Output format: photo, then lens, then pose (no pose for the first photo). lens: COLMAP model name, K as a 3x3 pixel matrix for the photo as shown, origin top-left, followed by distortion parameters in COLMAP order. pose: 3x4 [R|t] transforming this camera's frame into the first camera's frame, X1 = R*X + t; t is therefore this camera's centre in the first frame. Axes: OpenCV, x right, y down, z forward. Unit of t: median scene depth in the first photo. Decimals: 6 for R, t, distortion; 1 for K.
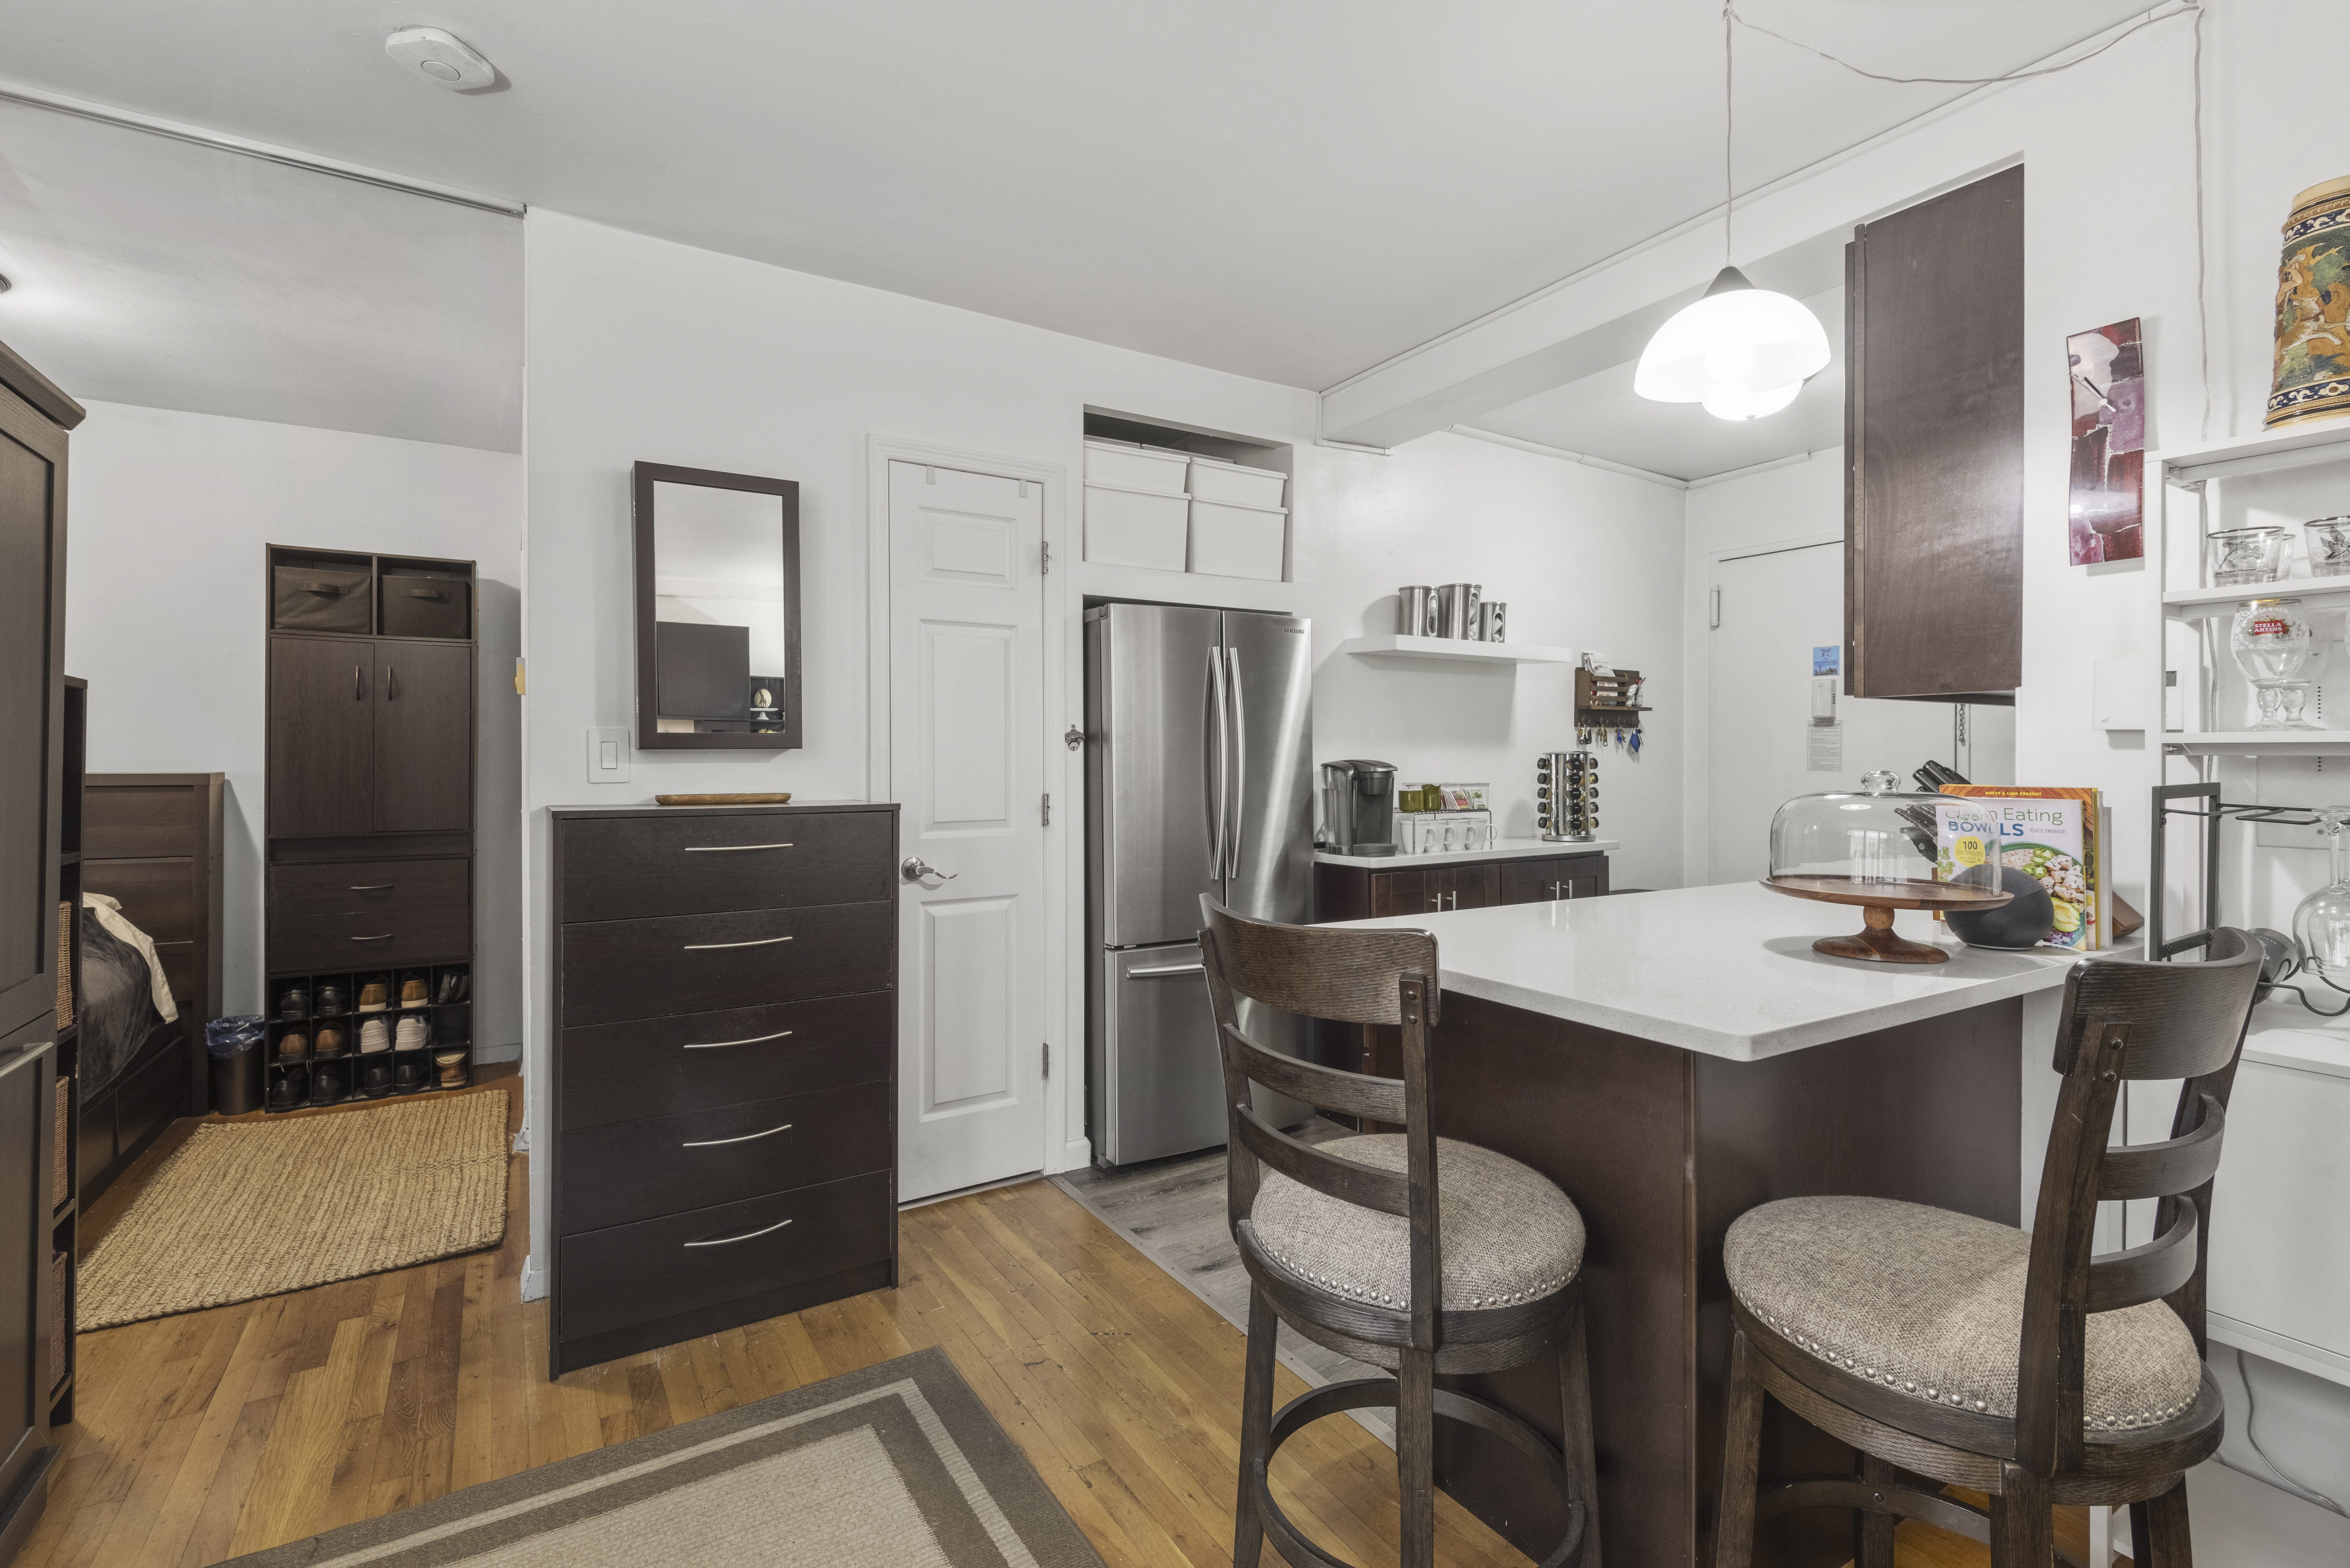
lens RADIAL K [[1058.3, 0, 1169.9], [0, 1058.3, 758.5], [0, 0, 1]] dist [0.013492, -0.009506]
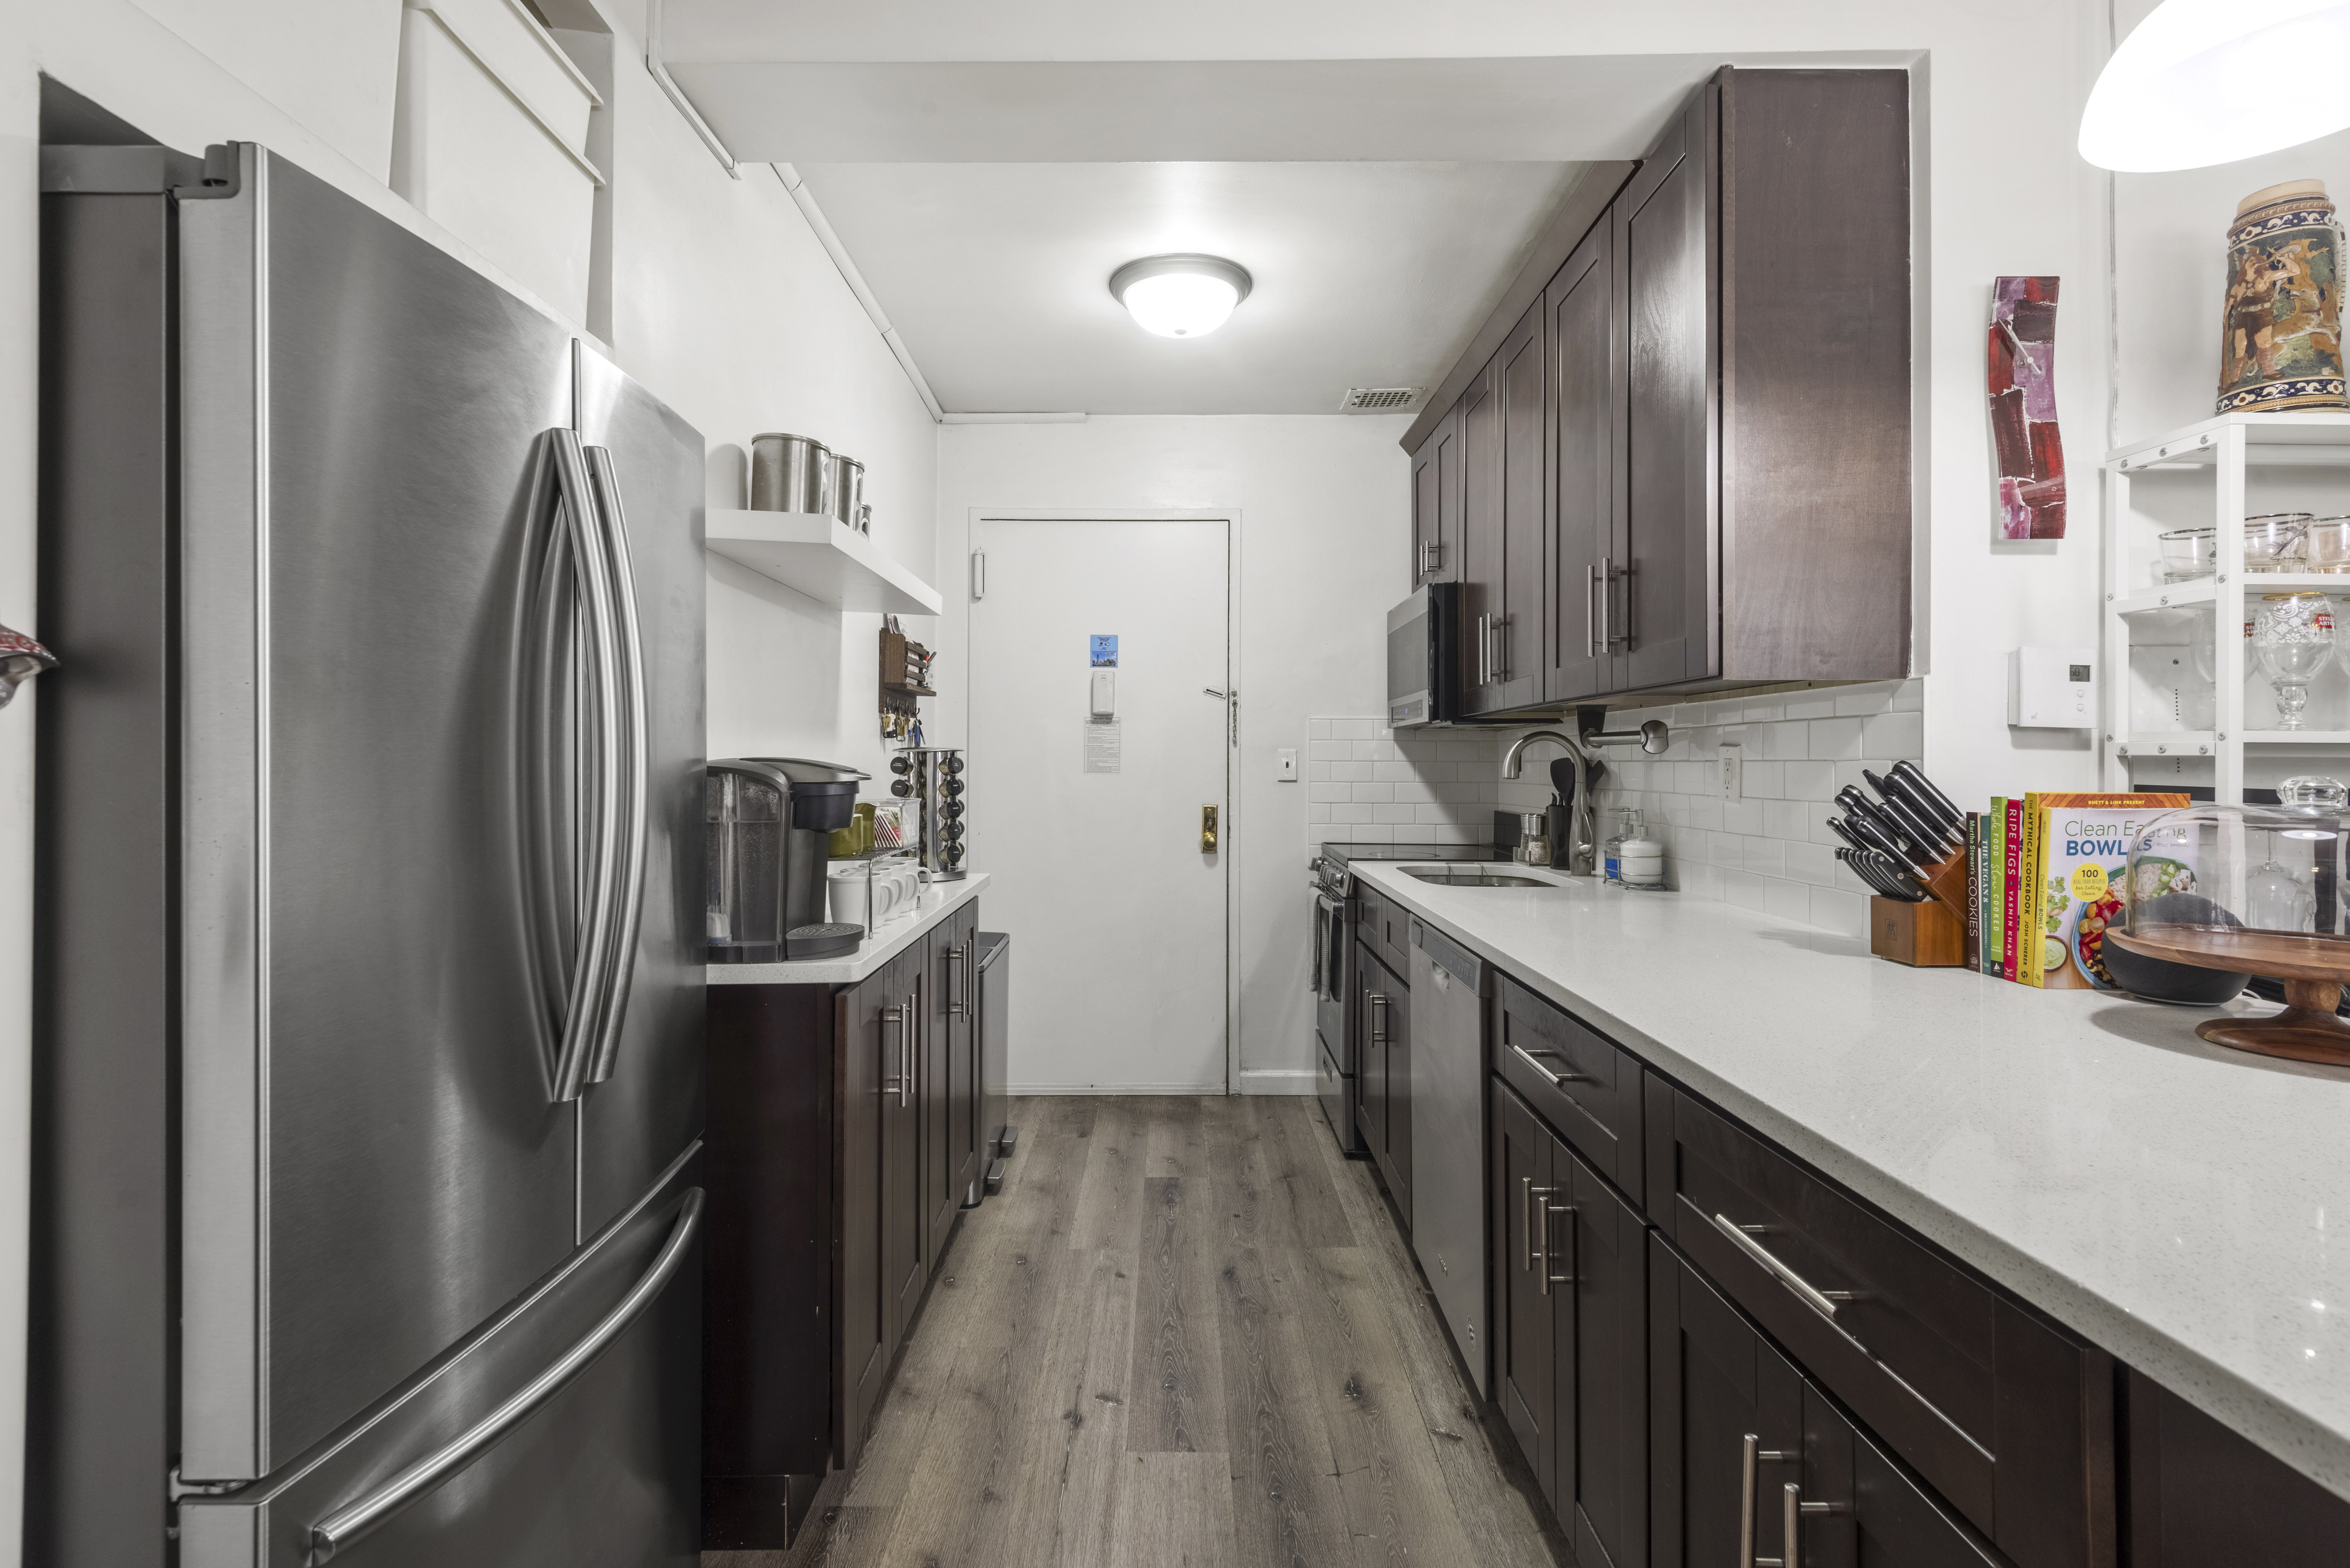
lens RADIAL K [[1058.3, 0, 1169.9], [0, 1058.3, 758.5], [0, 0, 1]] dist [0.013492, -0.009506]
pose [[0.530092, 0.006213, 0.847917, -0.256232], [-0.004903, 0.999979, -0.004262, 0.006234], [-0.847926, -0.001898, 0.530111, 1.126968]]
